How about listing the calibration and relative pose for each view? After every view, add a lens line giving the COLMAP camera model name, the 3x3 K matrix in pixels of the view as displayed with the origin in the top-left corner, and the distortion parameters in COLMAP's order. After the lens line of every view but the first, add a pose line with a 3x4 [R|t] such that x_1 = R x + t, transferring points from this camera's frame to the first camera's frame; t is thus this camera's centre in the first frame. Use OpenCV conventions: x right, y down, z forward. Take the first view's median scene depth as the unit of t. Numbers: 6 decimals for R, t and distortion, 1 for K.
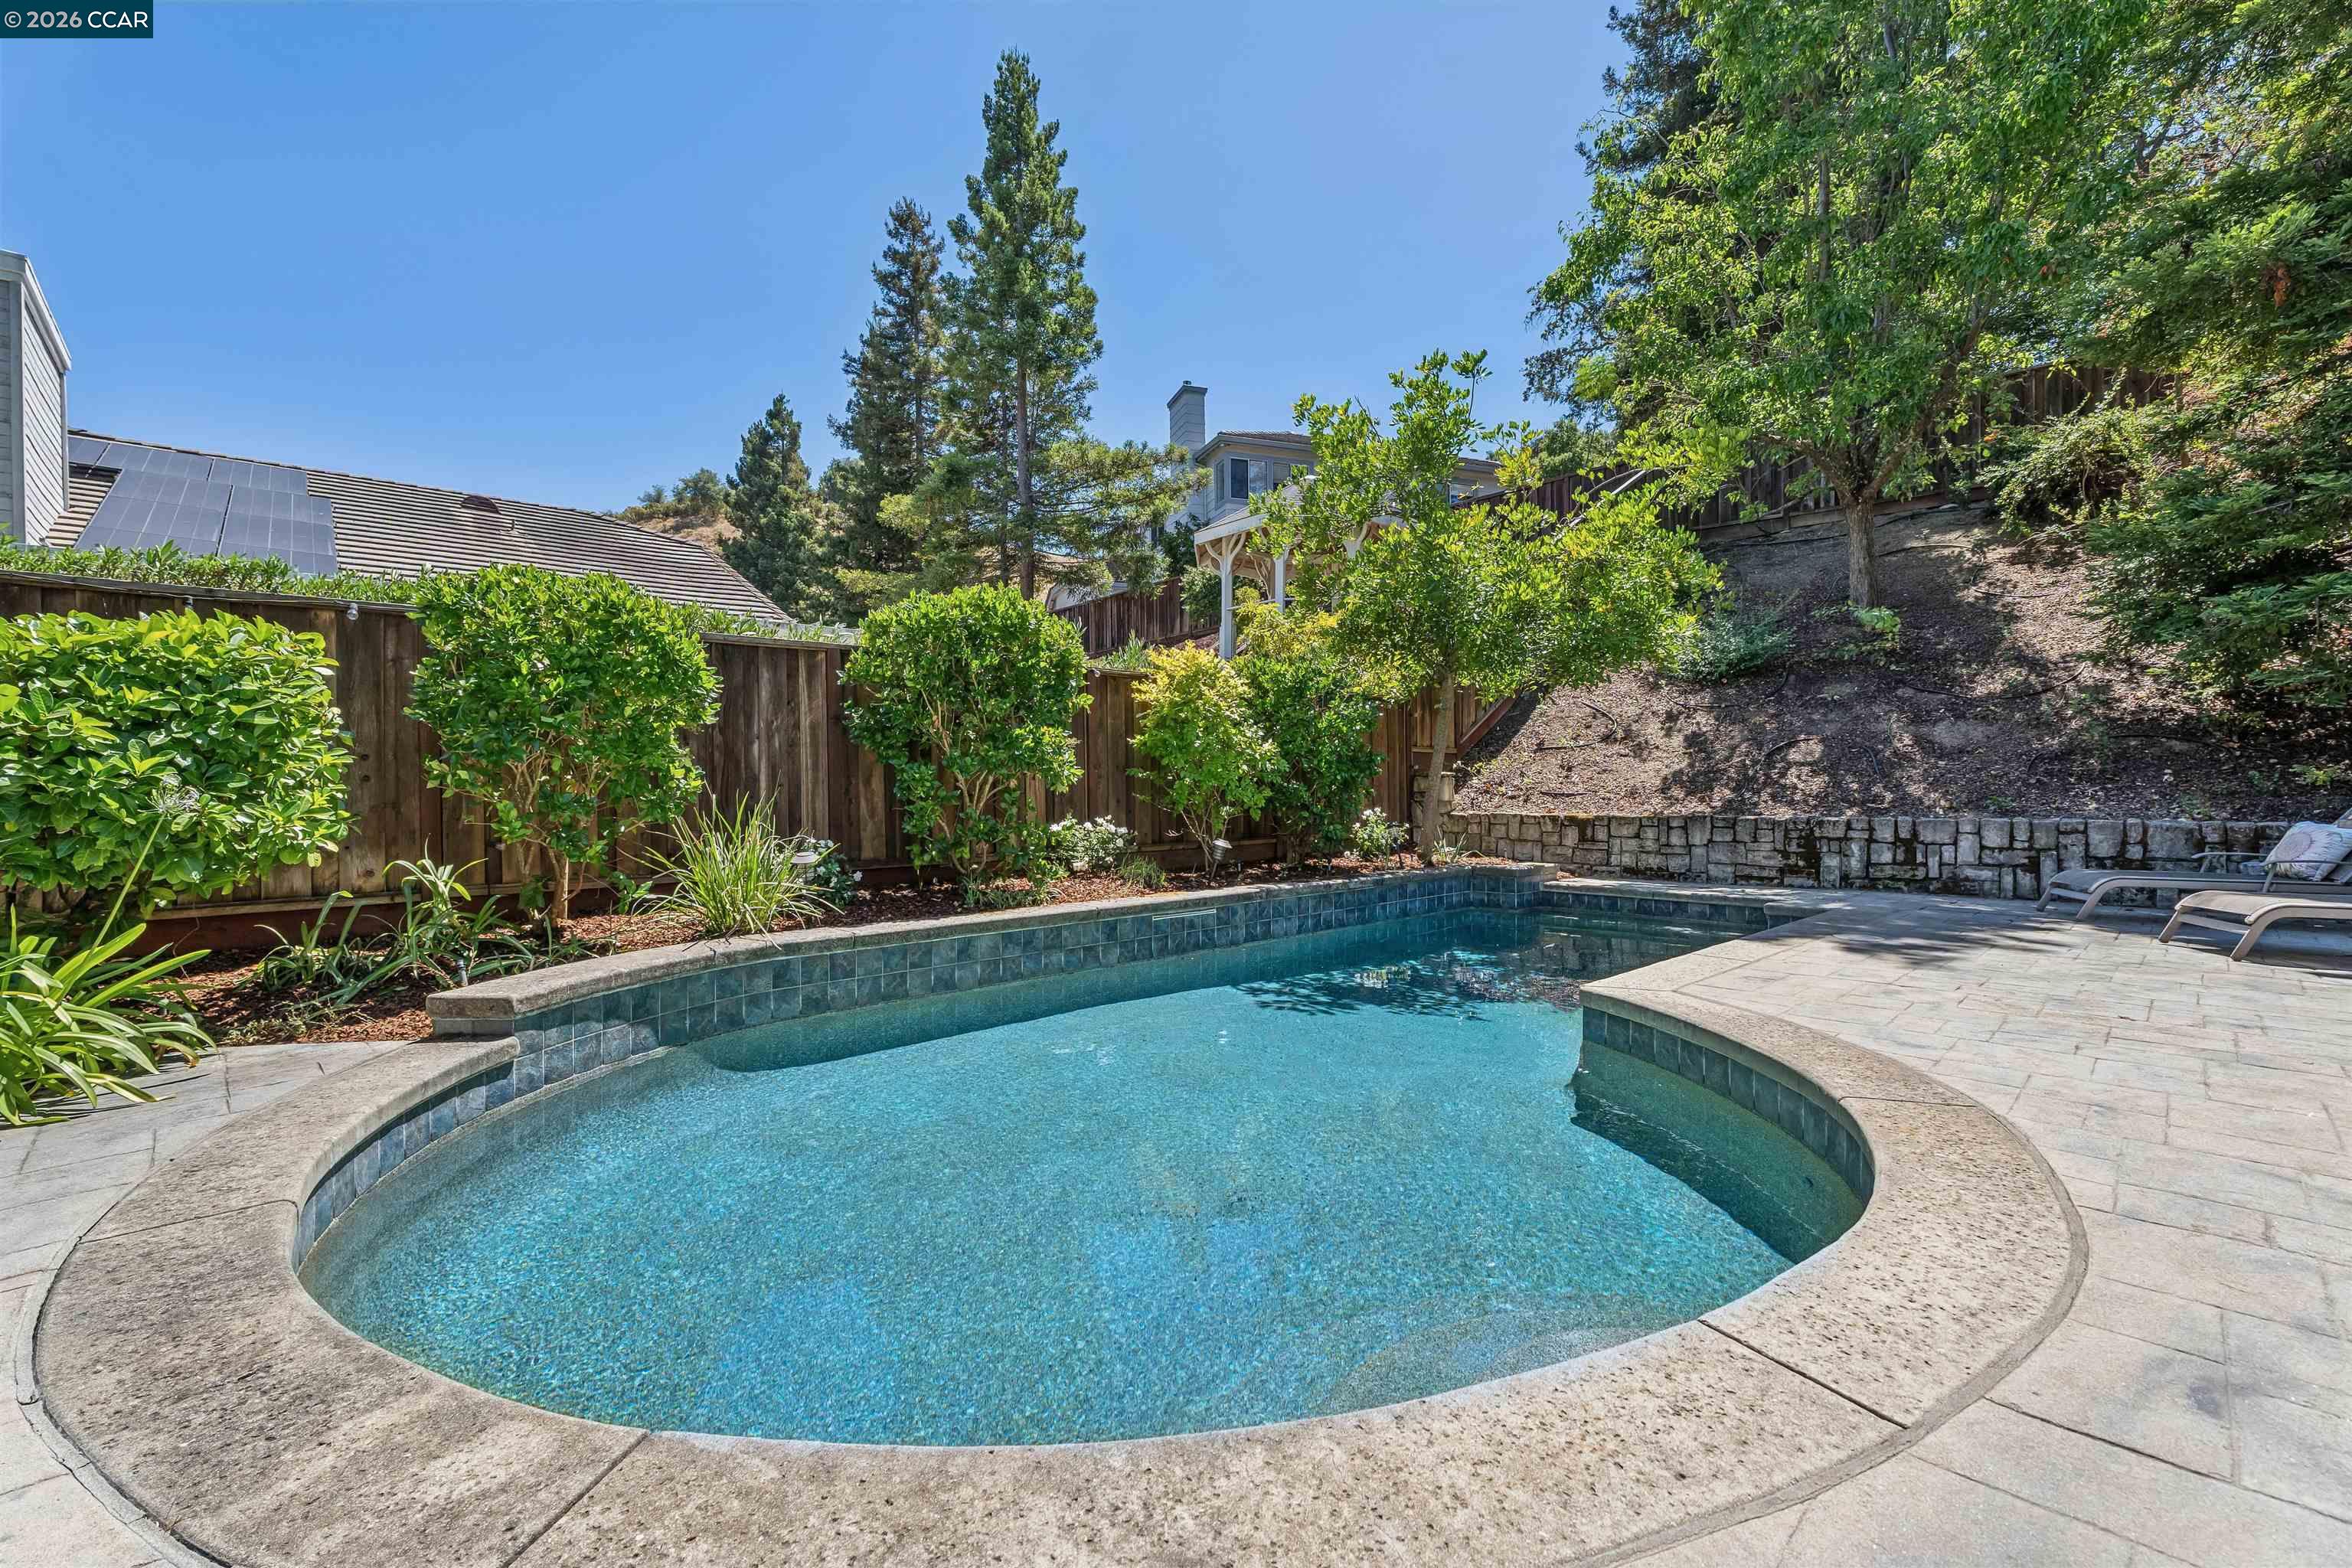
lens RADIAL K [[979.1, 0, 1176.0], [0, 979.1, 784.0], [0, 0, 1]] dist [0.000618, 0.000075]
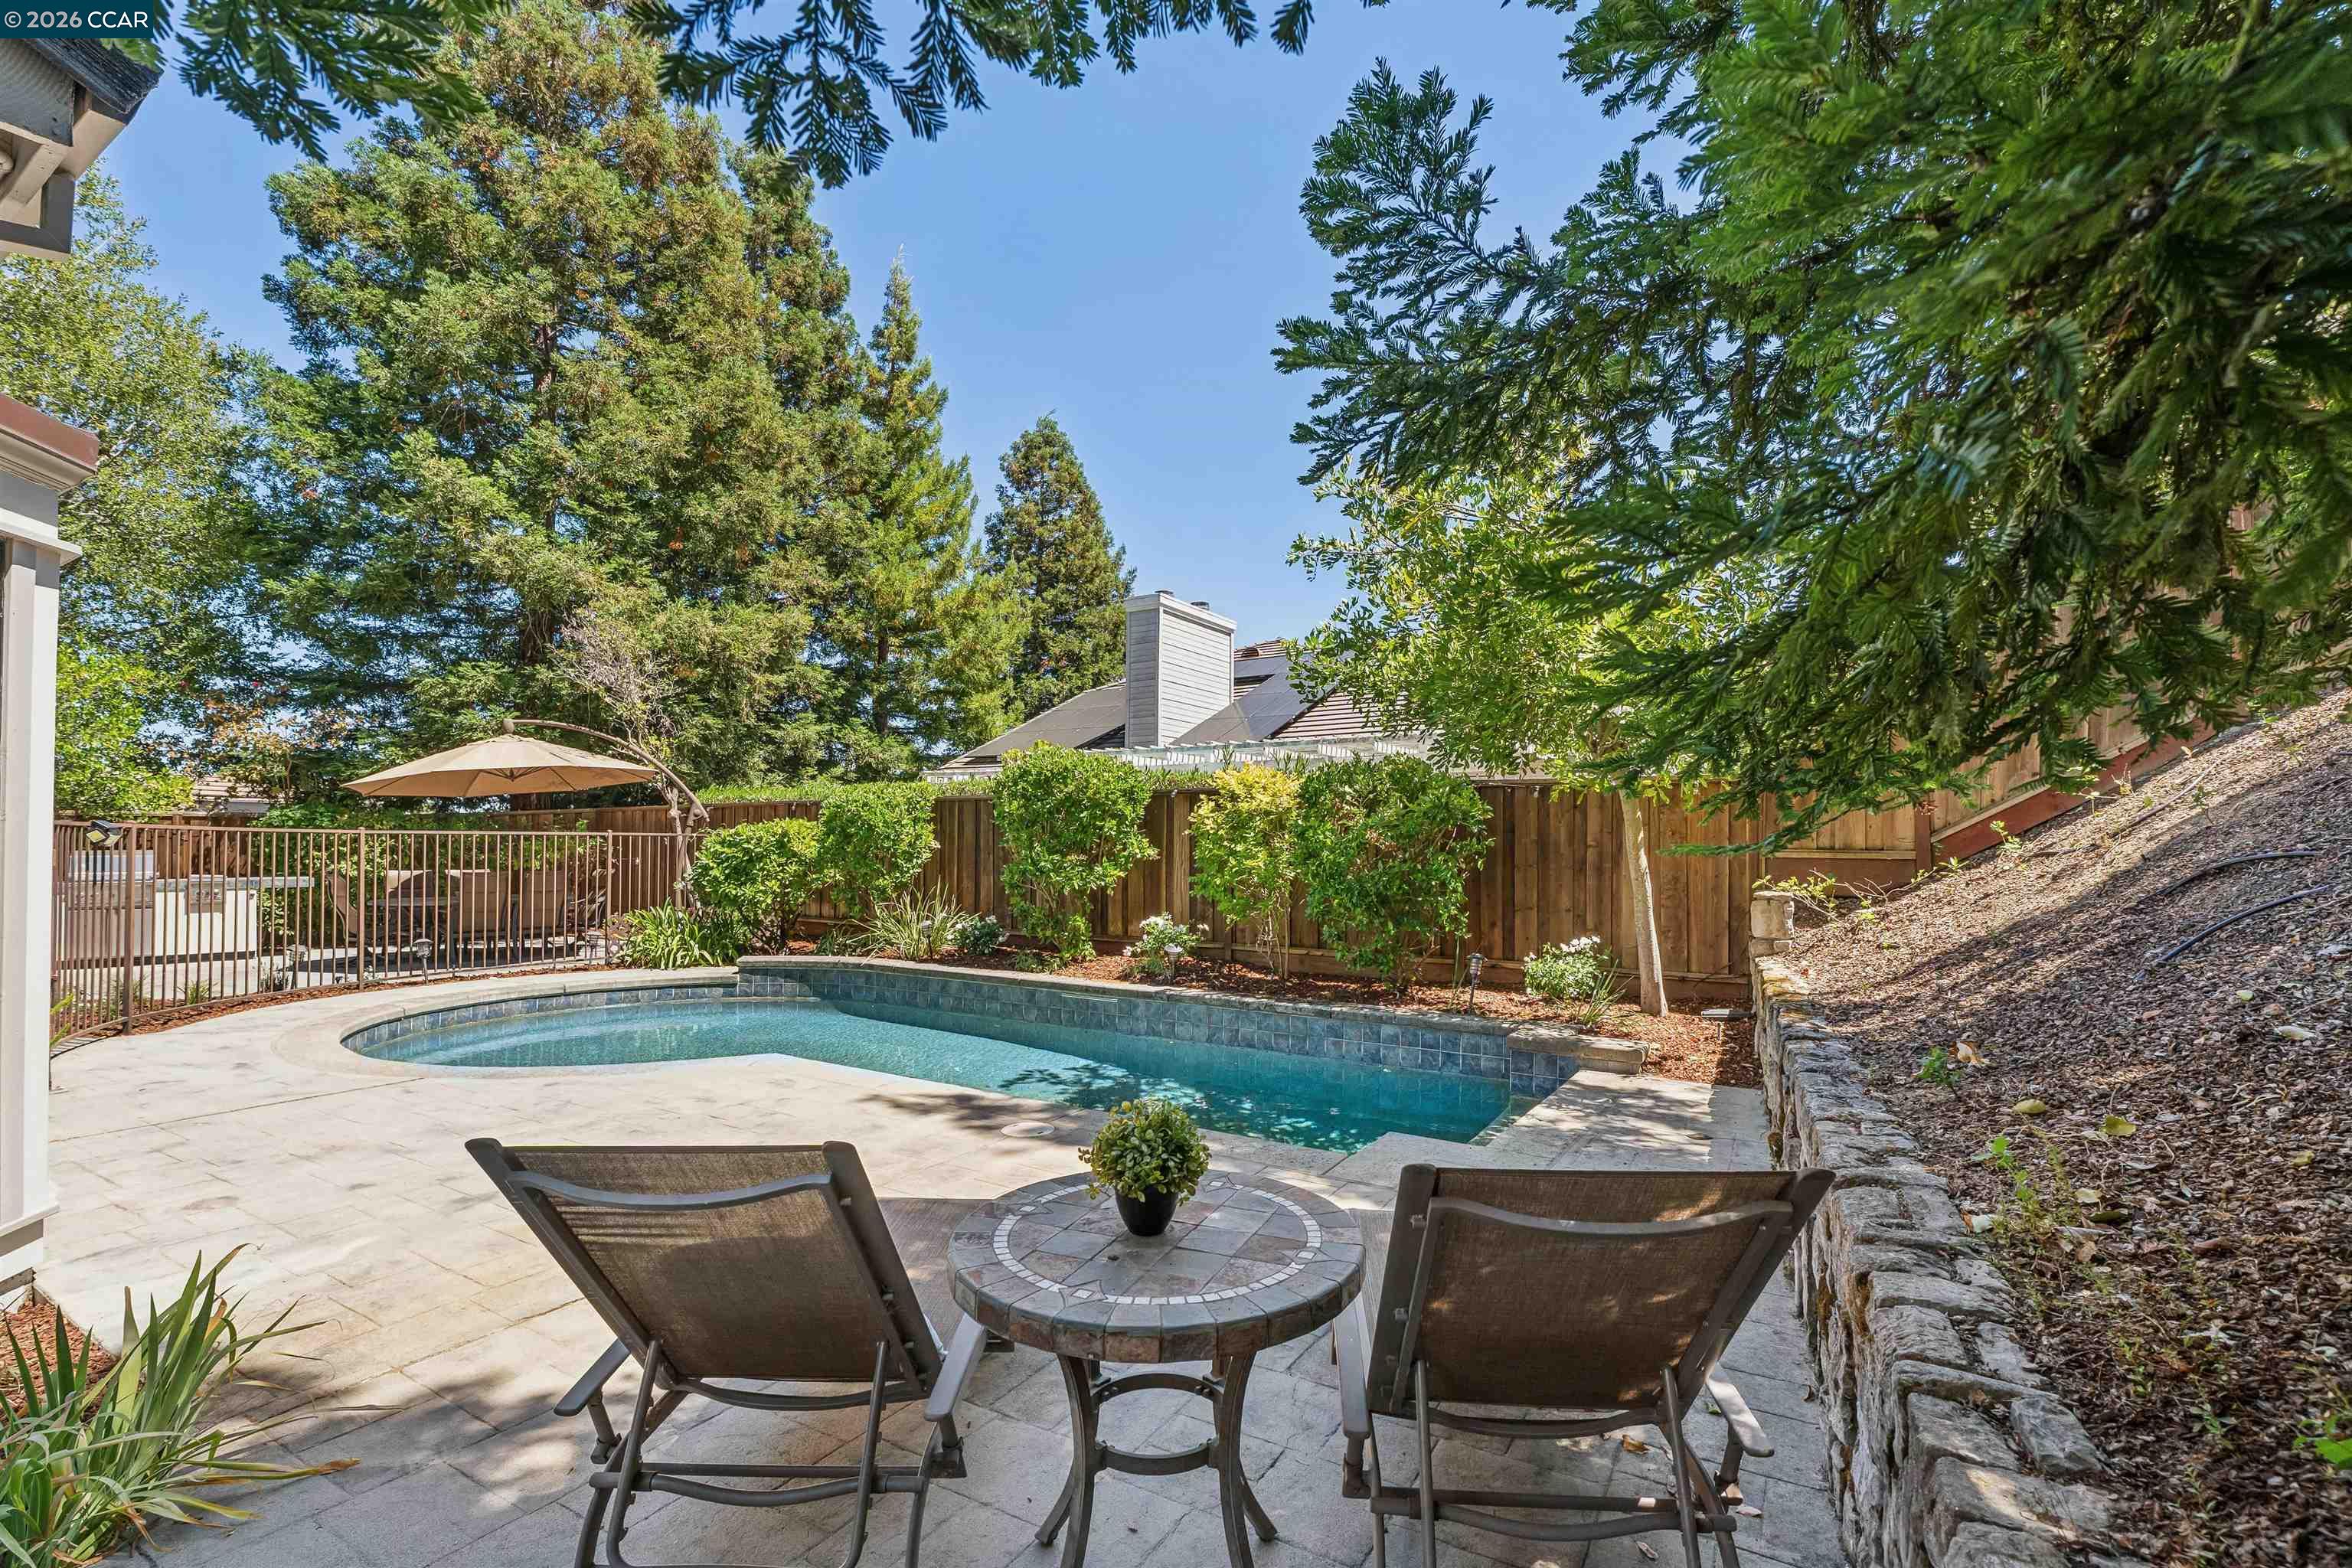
lens RADIAL K [[1043.0, 0, 1176.0], [0, 1043.0, 784.0], [0, 0, 1]] dist [-0.001848, -0.000051]
pose [[0.264649, -0.046237, -0.963236, 1.265670], [-0.007144, 0.998728, -0.049904, -0.070283], [0.964318, 0.020088, 0.263982, 0.709805]]
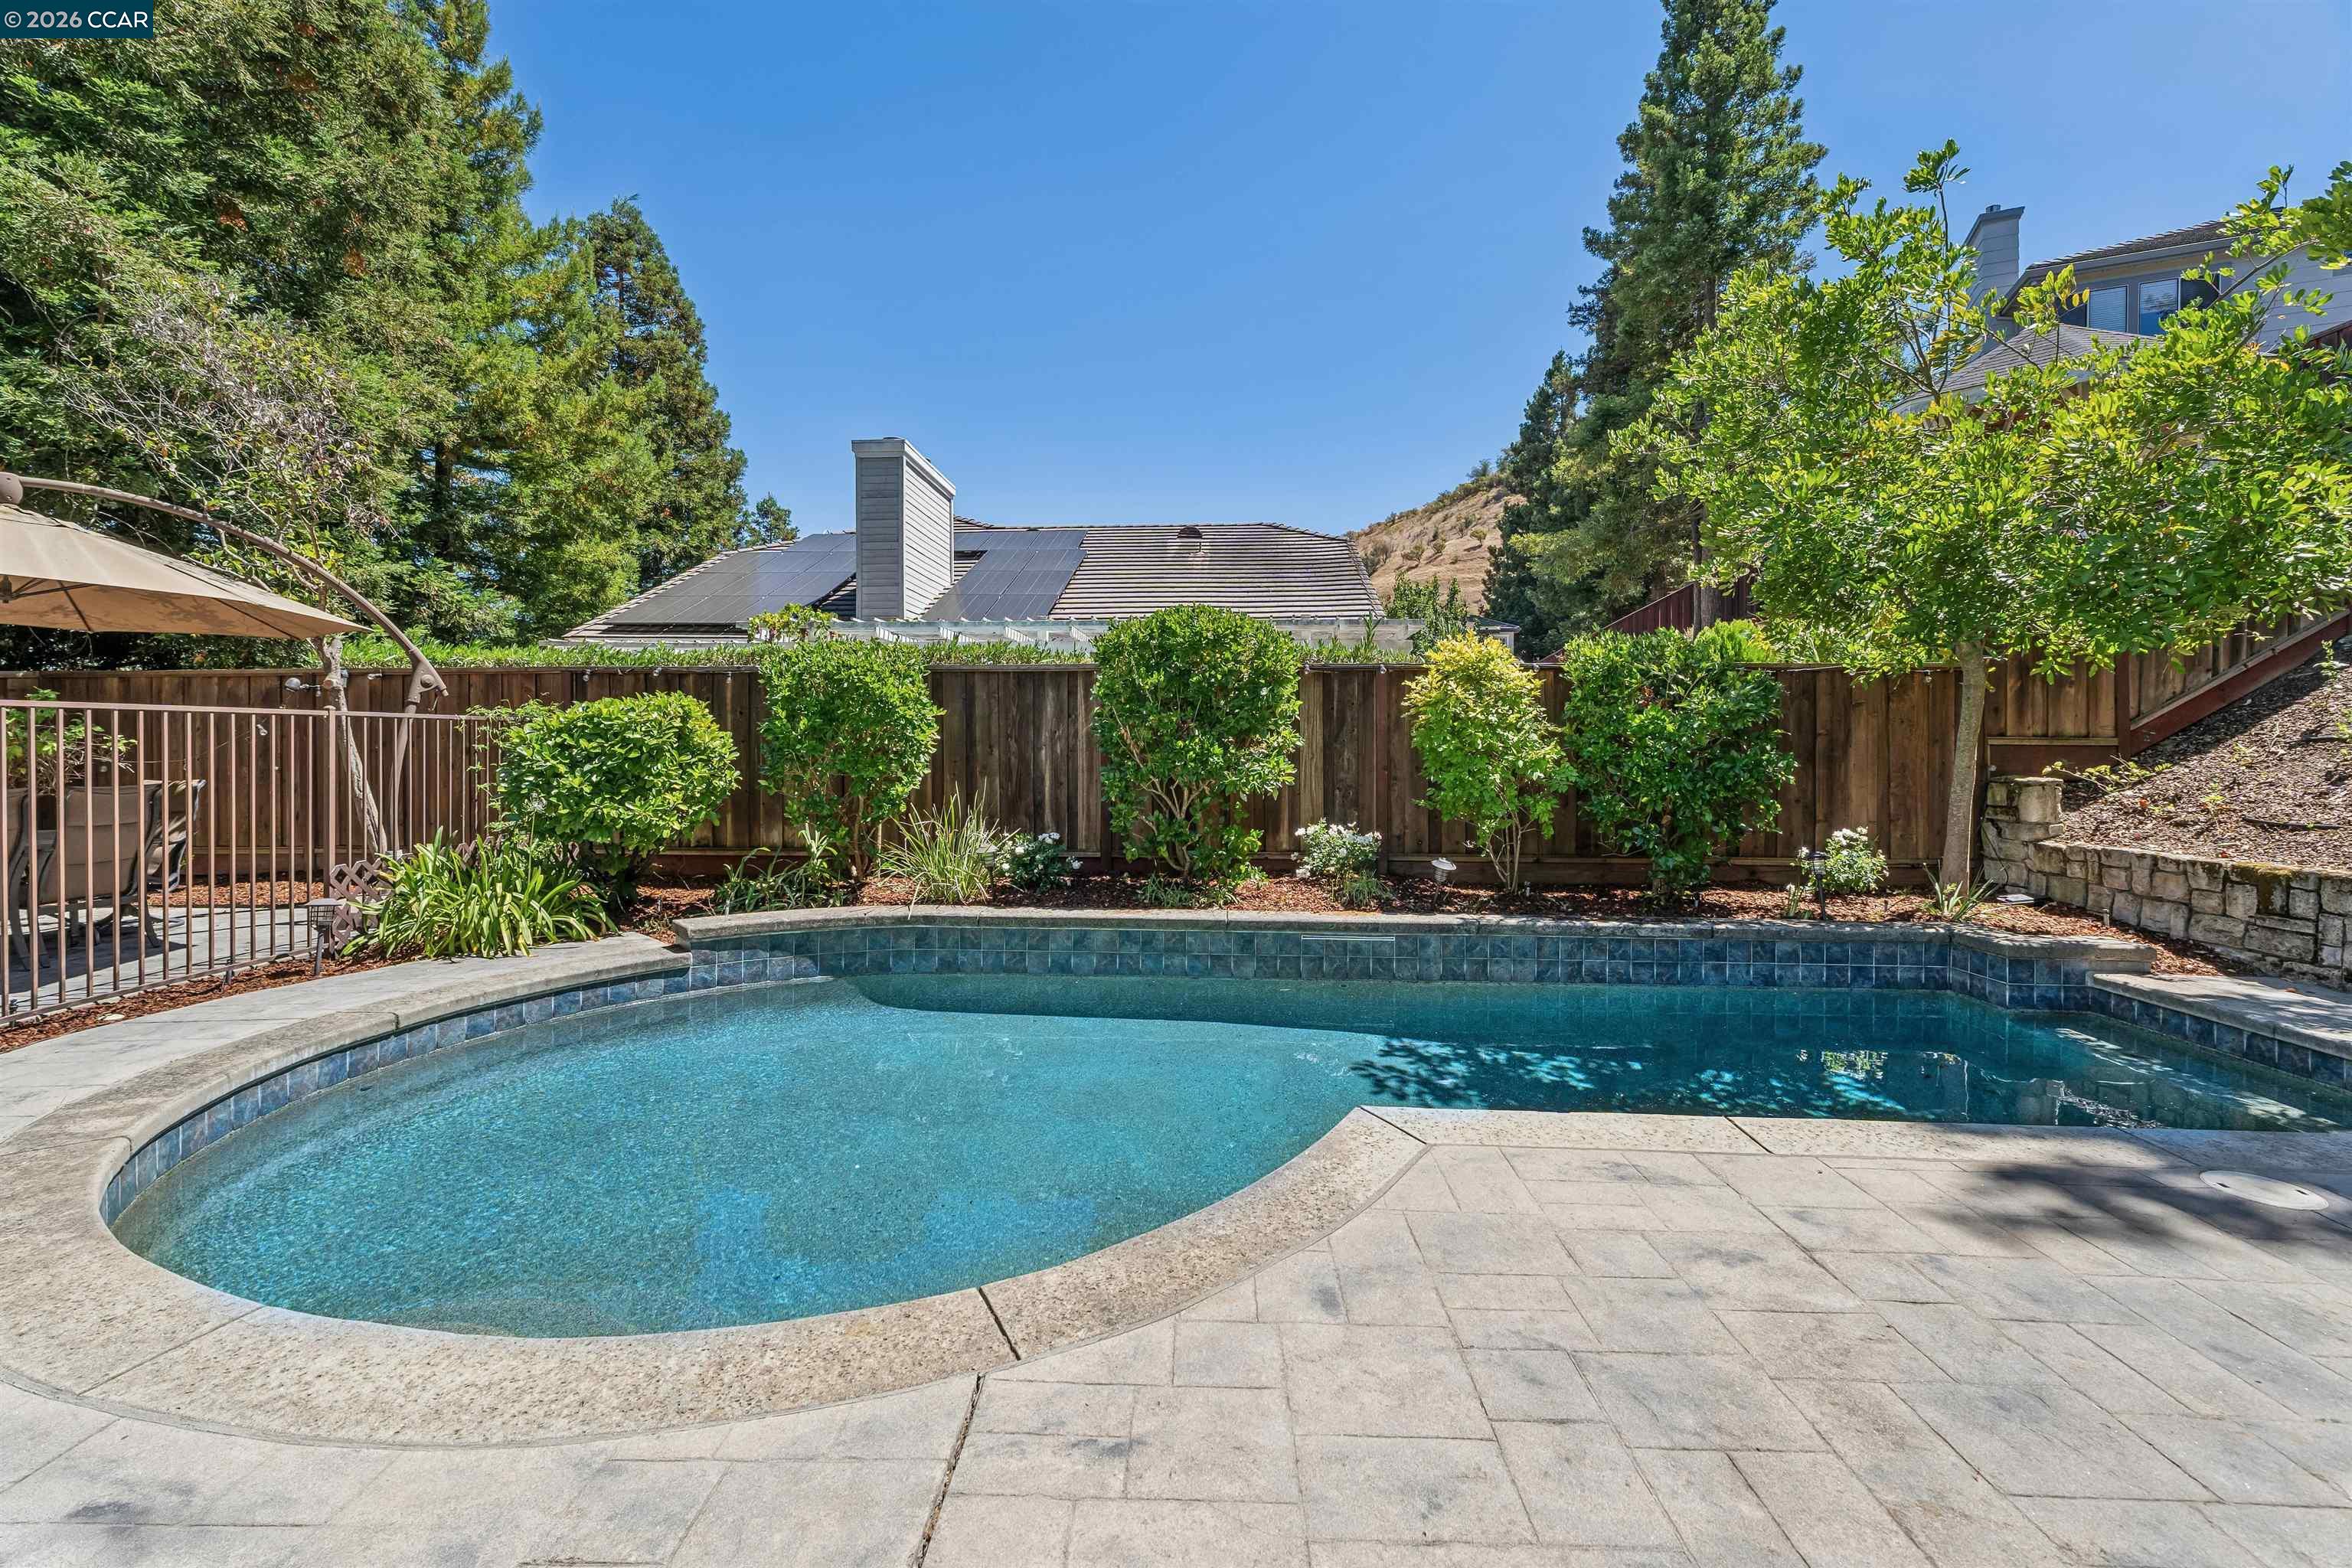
lens RADIAL K [[1002.1, 0, 1171.9], [0, 1002.1, 744.3], [0, 0, 1]] dist [0.002910, 0.000799]
pose [[0.702561, 0.009447, -0.711561, 0.535545], [-0.008439, 0.999952, 0.004944, -0.050716], [0.711574, 0.002532, 0.702607, 0.203029]]
